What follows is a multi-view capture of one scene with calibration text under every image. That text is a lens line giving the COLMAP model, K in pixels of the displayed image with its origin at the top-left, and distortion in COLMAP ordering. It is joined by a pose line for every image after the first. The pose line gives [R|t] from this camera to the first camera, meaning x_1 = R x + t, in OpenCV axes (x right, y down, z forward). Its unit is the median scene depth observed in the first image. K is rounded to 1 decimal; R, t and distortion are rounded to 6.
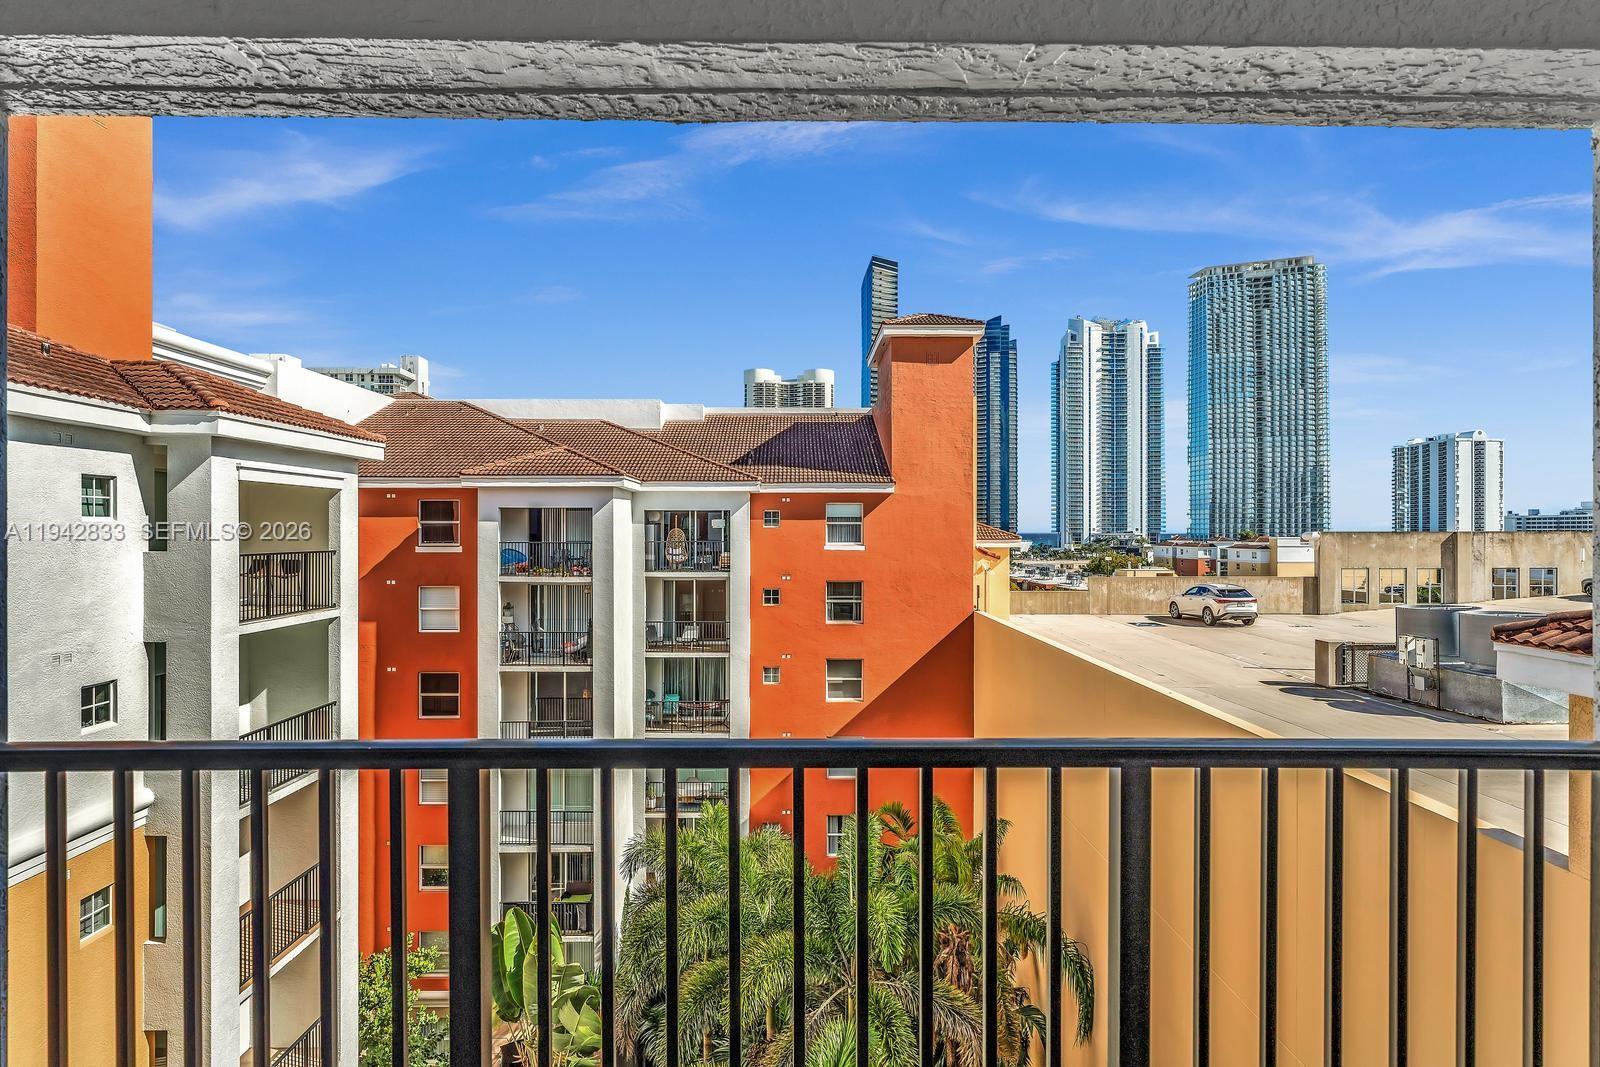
lens RADIAL K [[878.3, 0, 806.5], [0, 878.3, 534.8], [0, 0, 1]] dist [-0.000879, 0.000150]
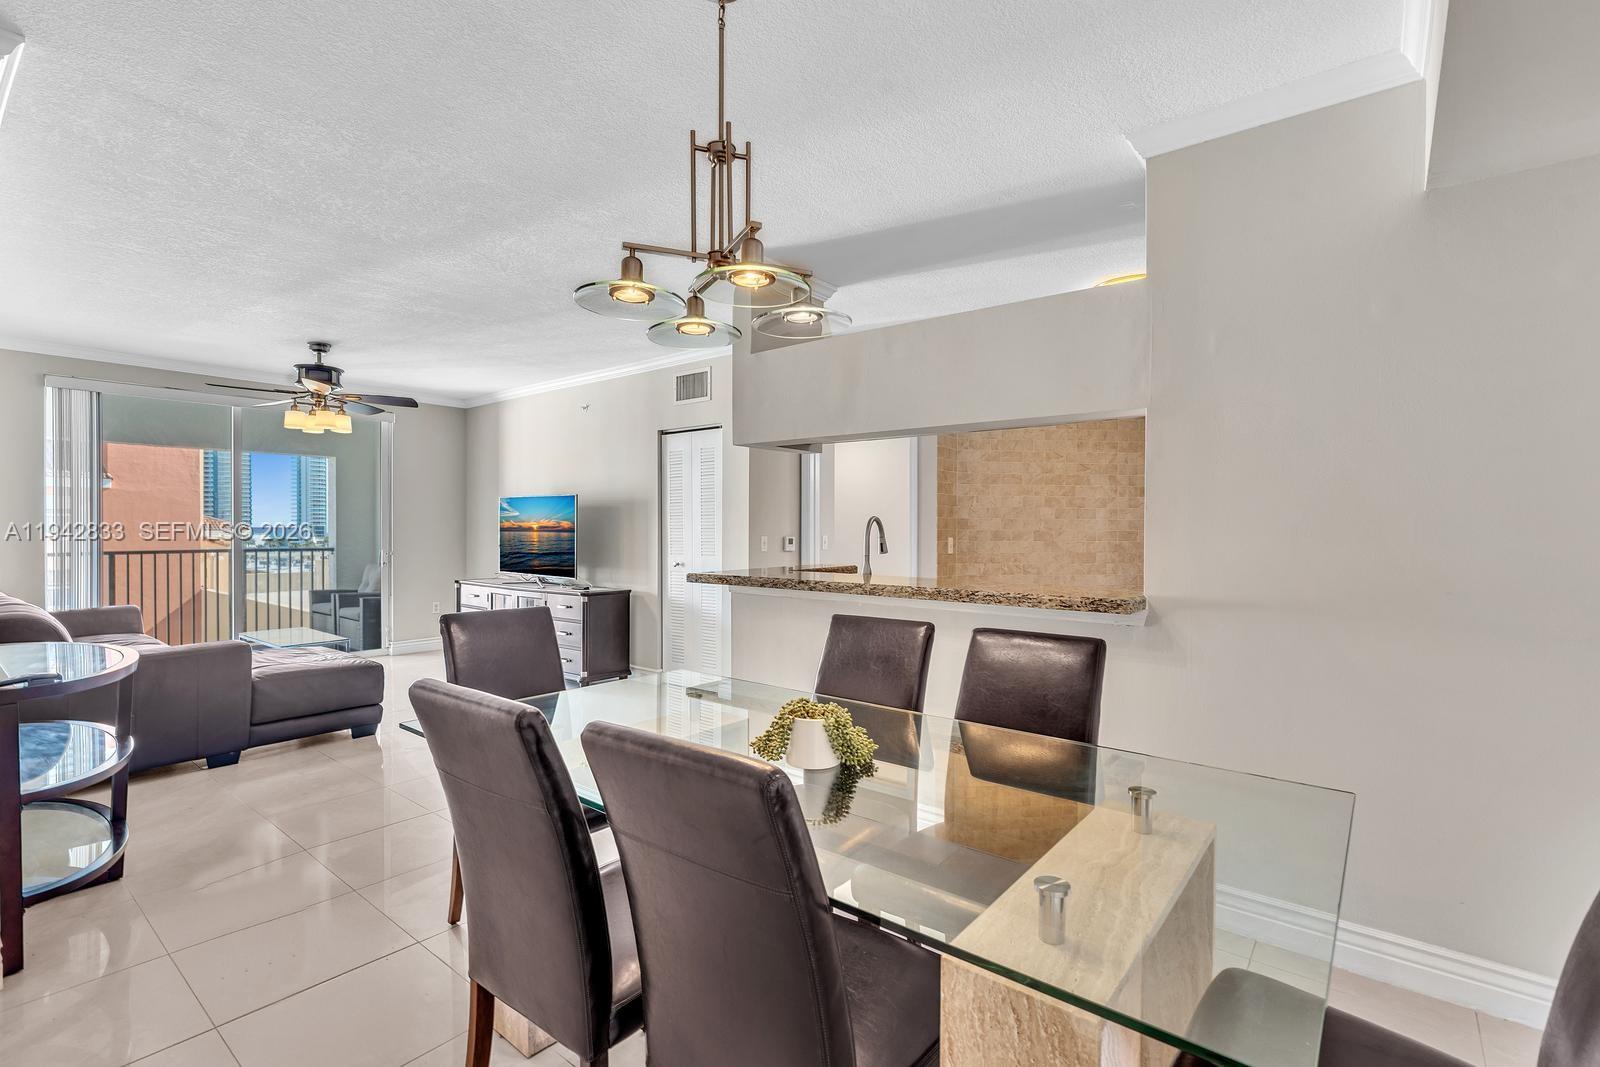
lens RADIAL K [[732.7, 0, 798.4], [0, 732.7, 533.6], [0, 0, 1]] dist [-0.008788, 0.002429]
pose [[0.638732, -0.005905, 0.769407, -0.061257], [-0.000703, 0.999966, 0.008257, 0.002479], [-0.769429, -0.005815, 0.638705, -0.288846]]
